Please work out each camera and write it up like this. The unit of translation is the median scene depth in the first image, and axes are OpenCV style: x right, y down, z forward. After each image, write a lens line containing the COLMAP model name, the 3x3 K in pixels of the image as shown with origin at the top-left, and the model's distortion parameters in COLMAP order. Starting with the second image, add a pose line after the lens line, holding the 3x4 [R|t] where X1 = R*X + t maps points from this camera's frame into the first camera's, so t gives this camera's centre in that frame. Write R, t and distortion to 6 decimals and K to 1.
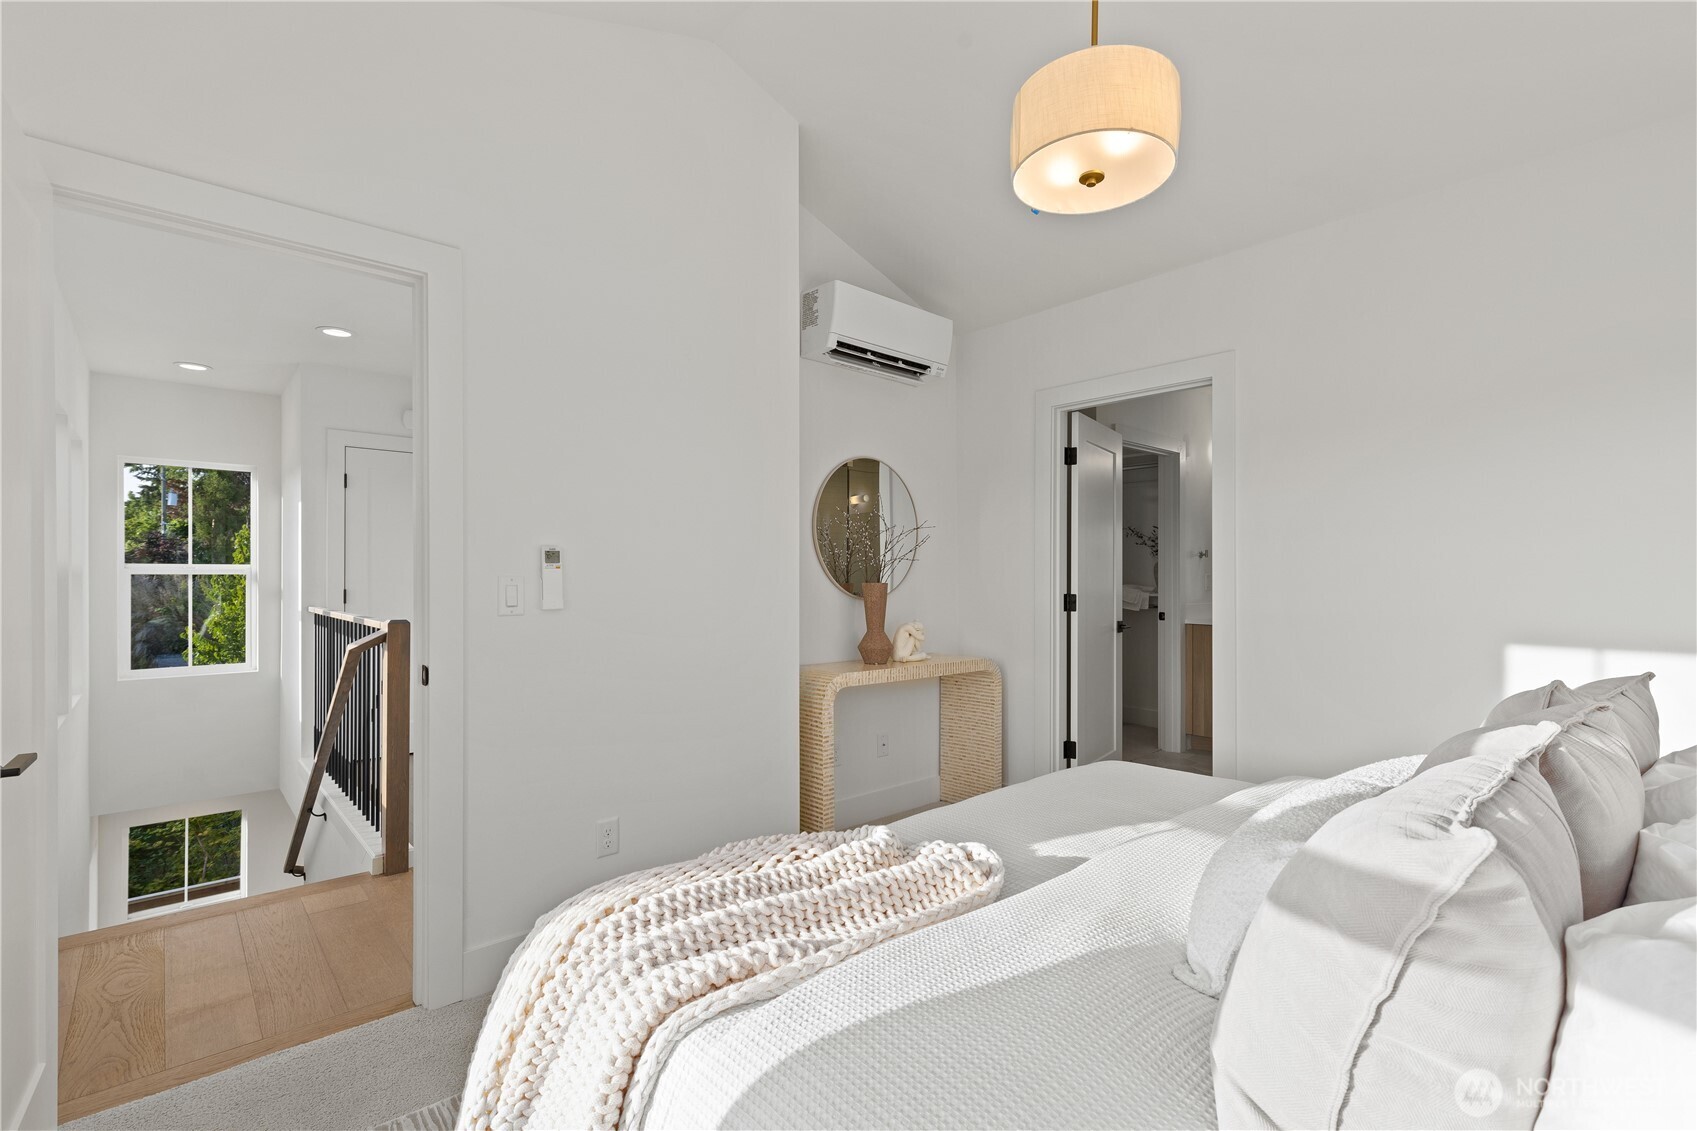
lens RADIAL K [[762.3, 0, 849.3], [0, 762.3, 569.0], [0, 0, 1]] dist [0.001319, -0.001210]
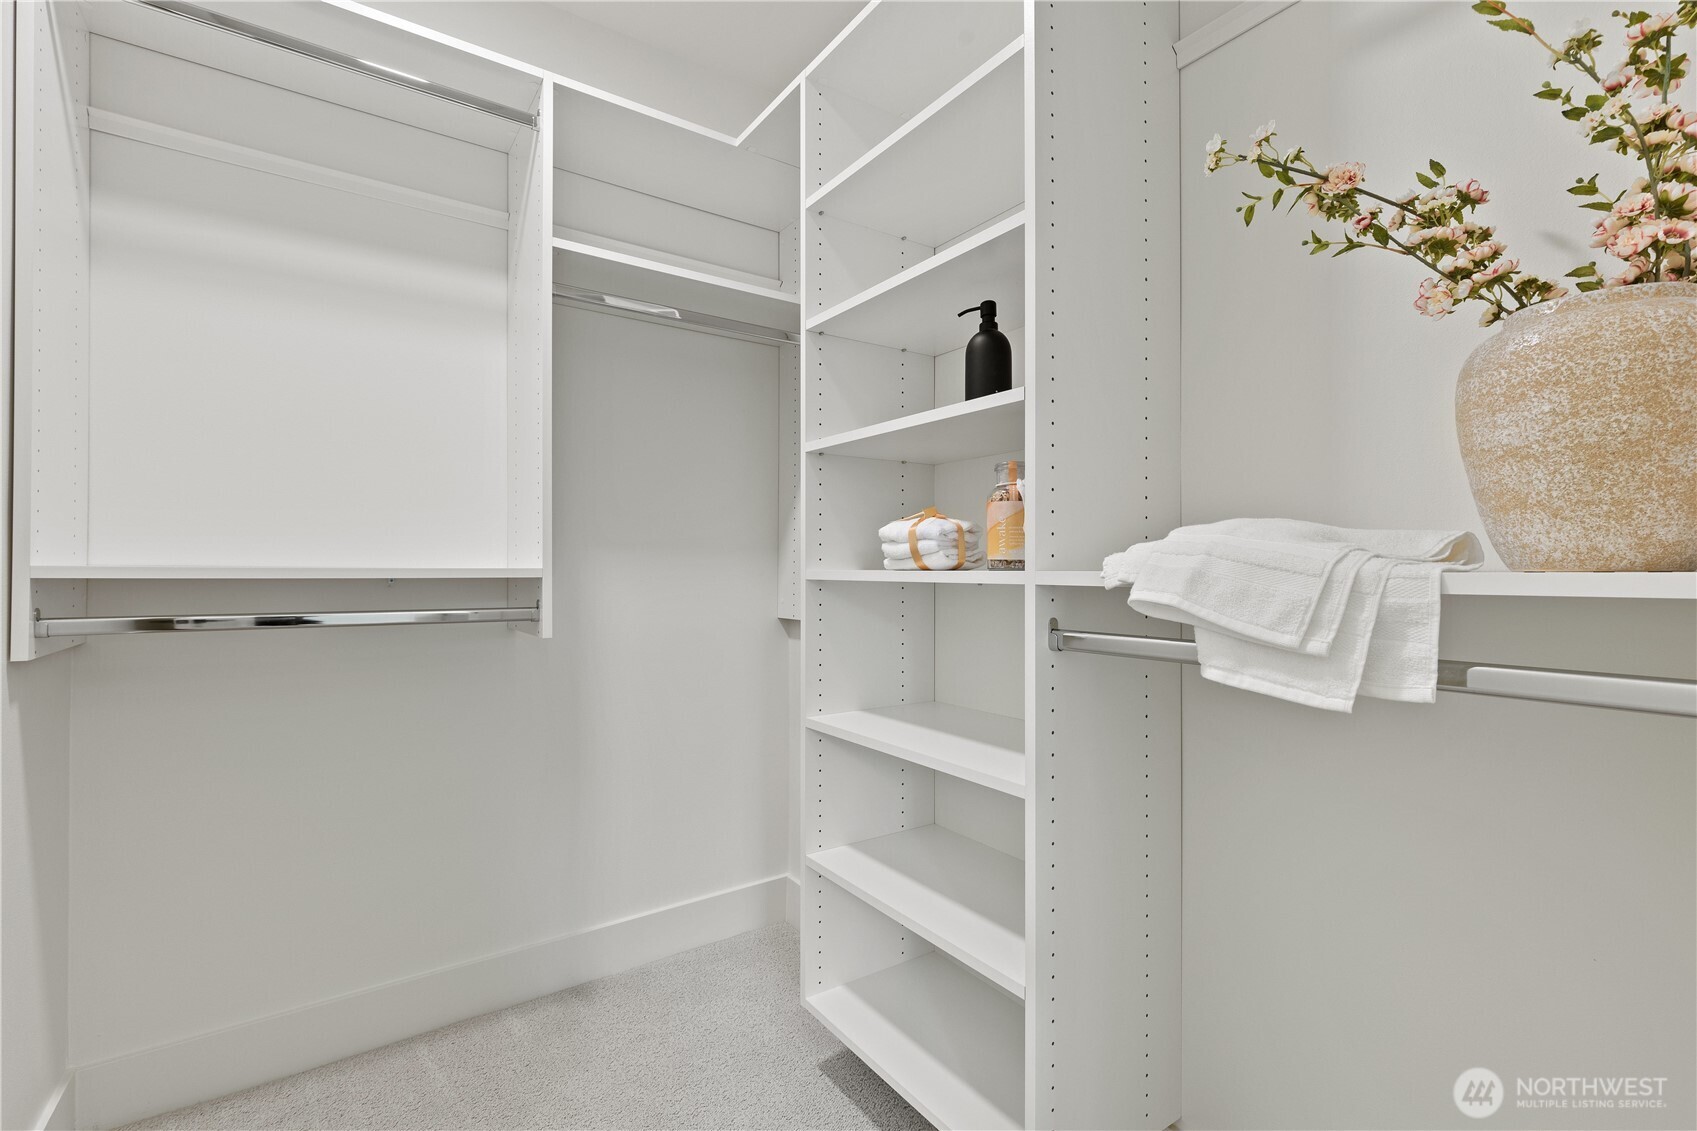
lens RADIAL K [[762.3, 0, 849.3], [0, 762.3, 569.0], [0, 0, 1]] dist [0.001319, -0.001210]
pose [[0.991279, -0.000958, -0.131777, 0.304689], [0.001213, 0.999998, 0.001855, 0.030408], [0.131774, -0.001999, 0.991278, 0.836763]]
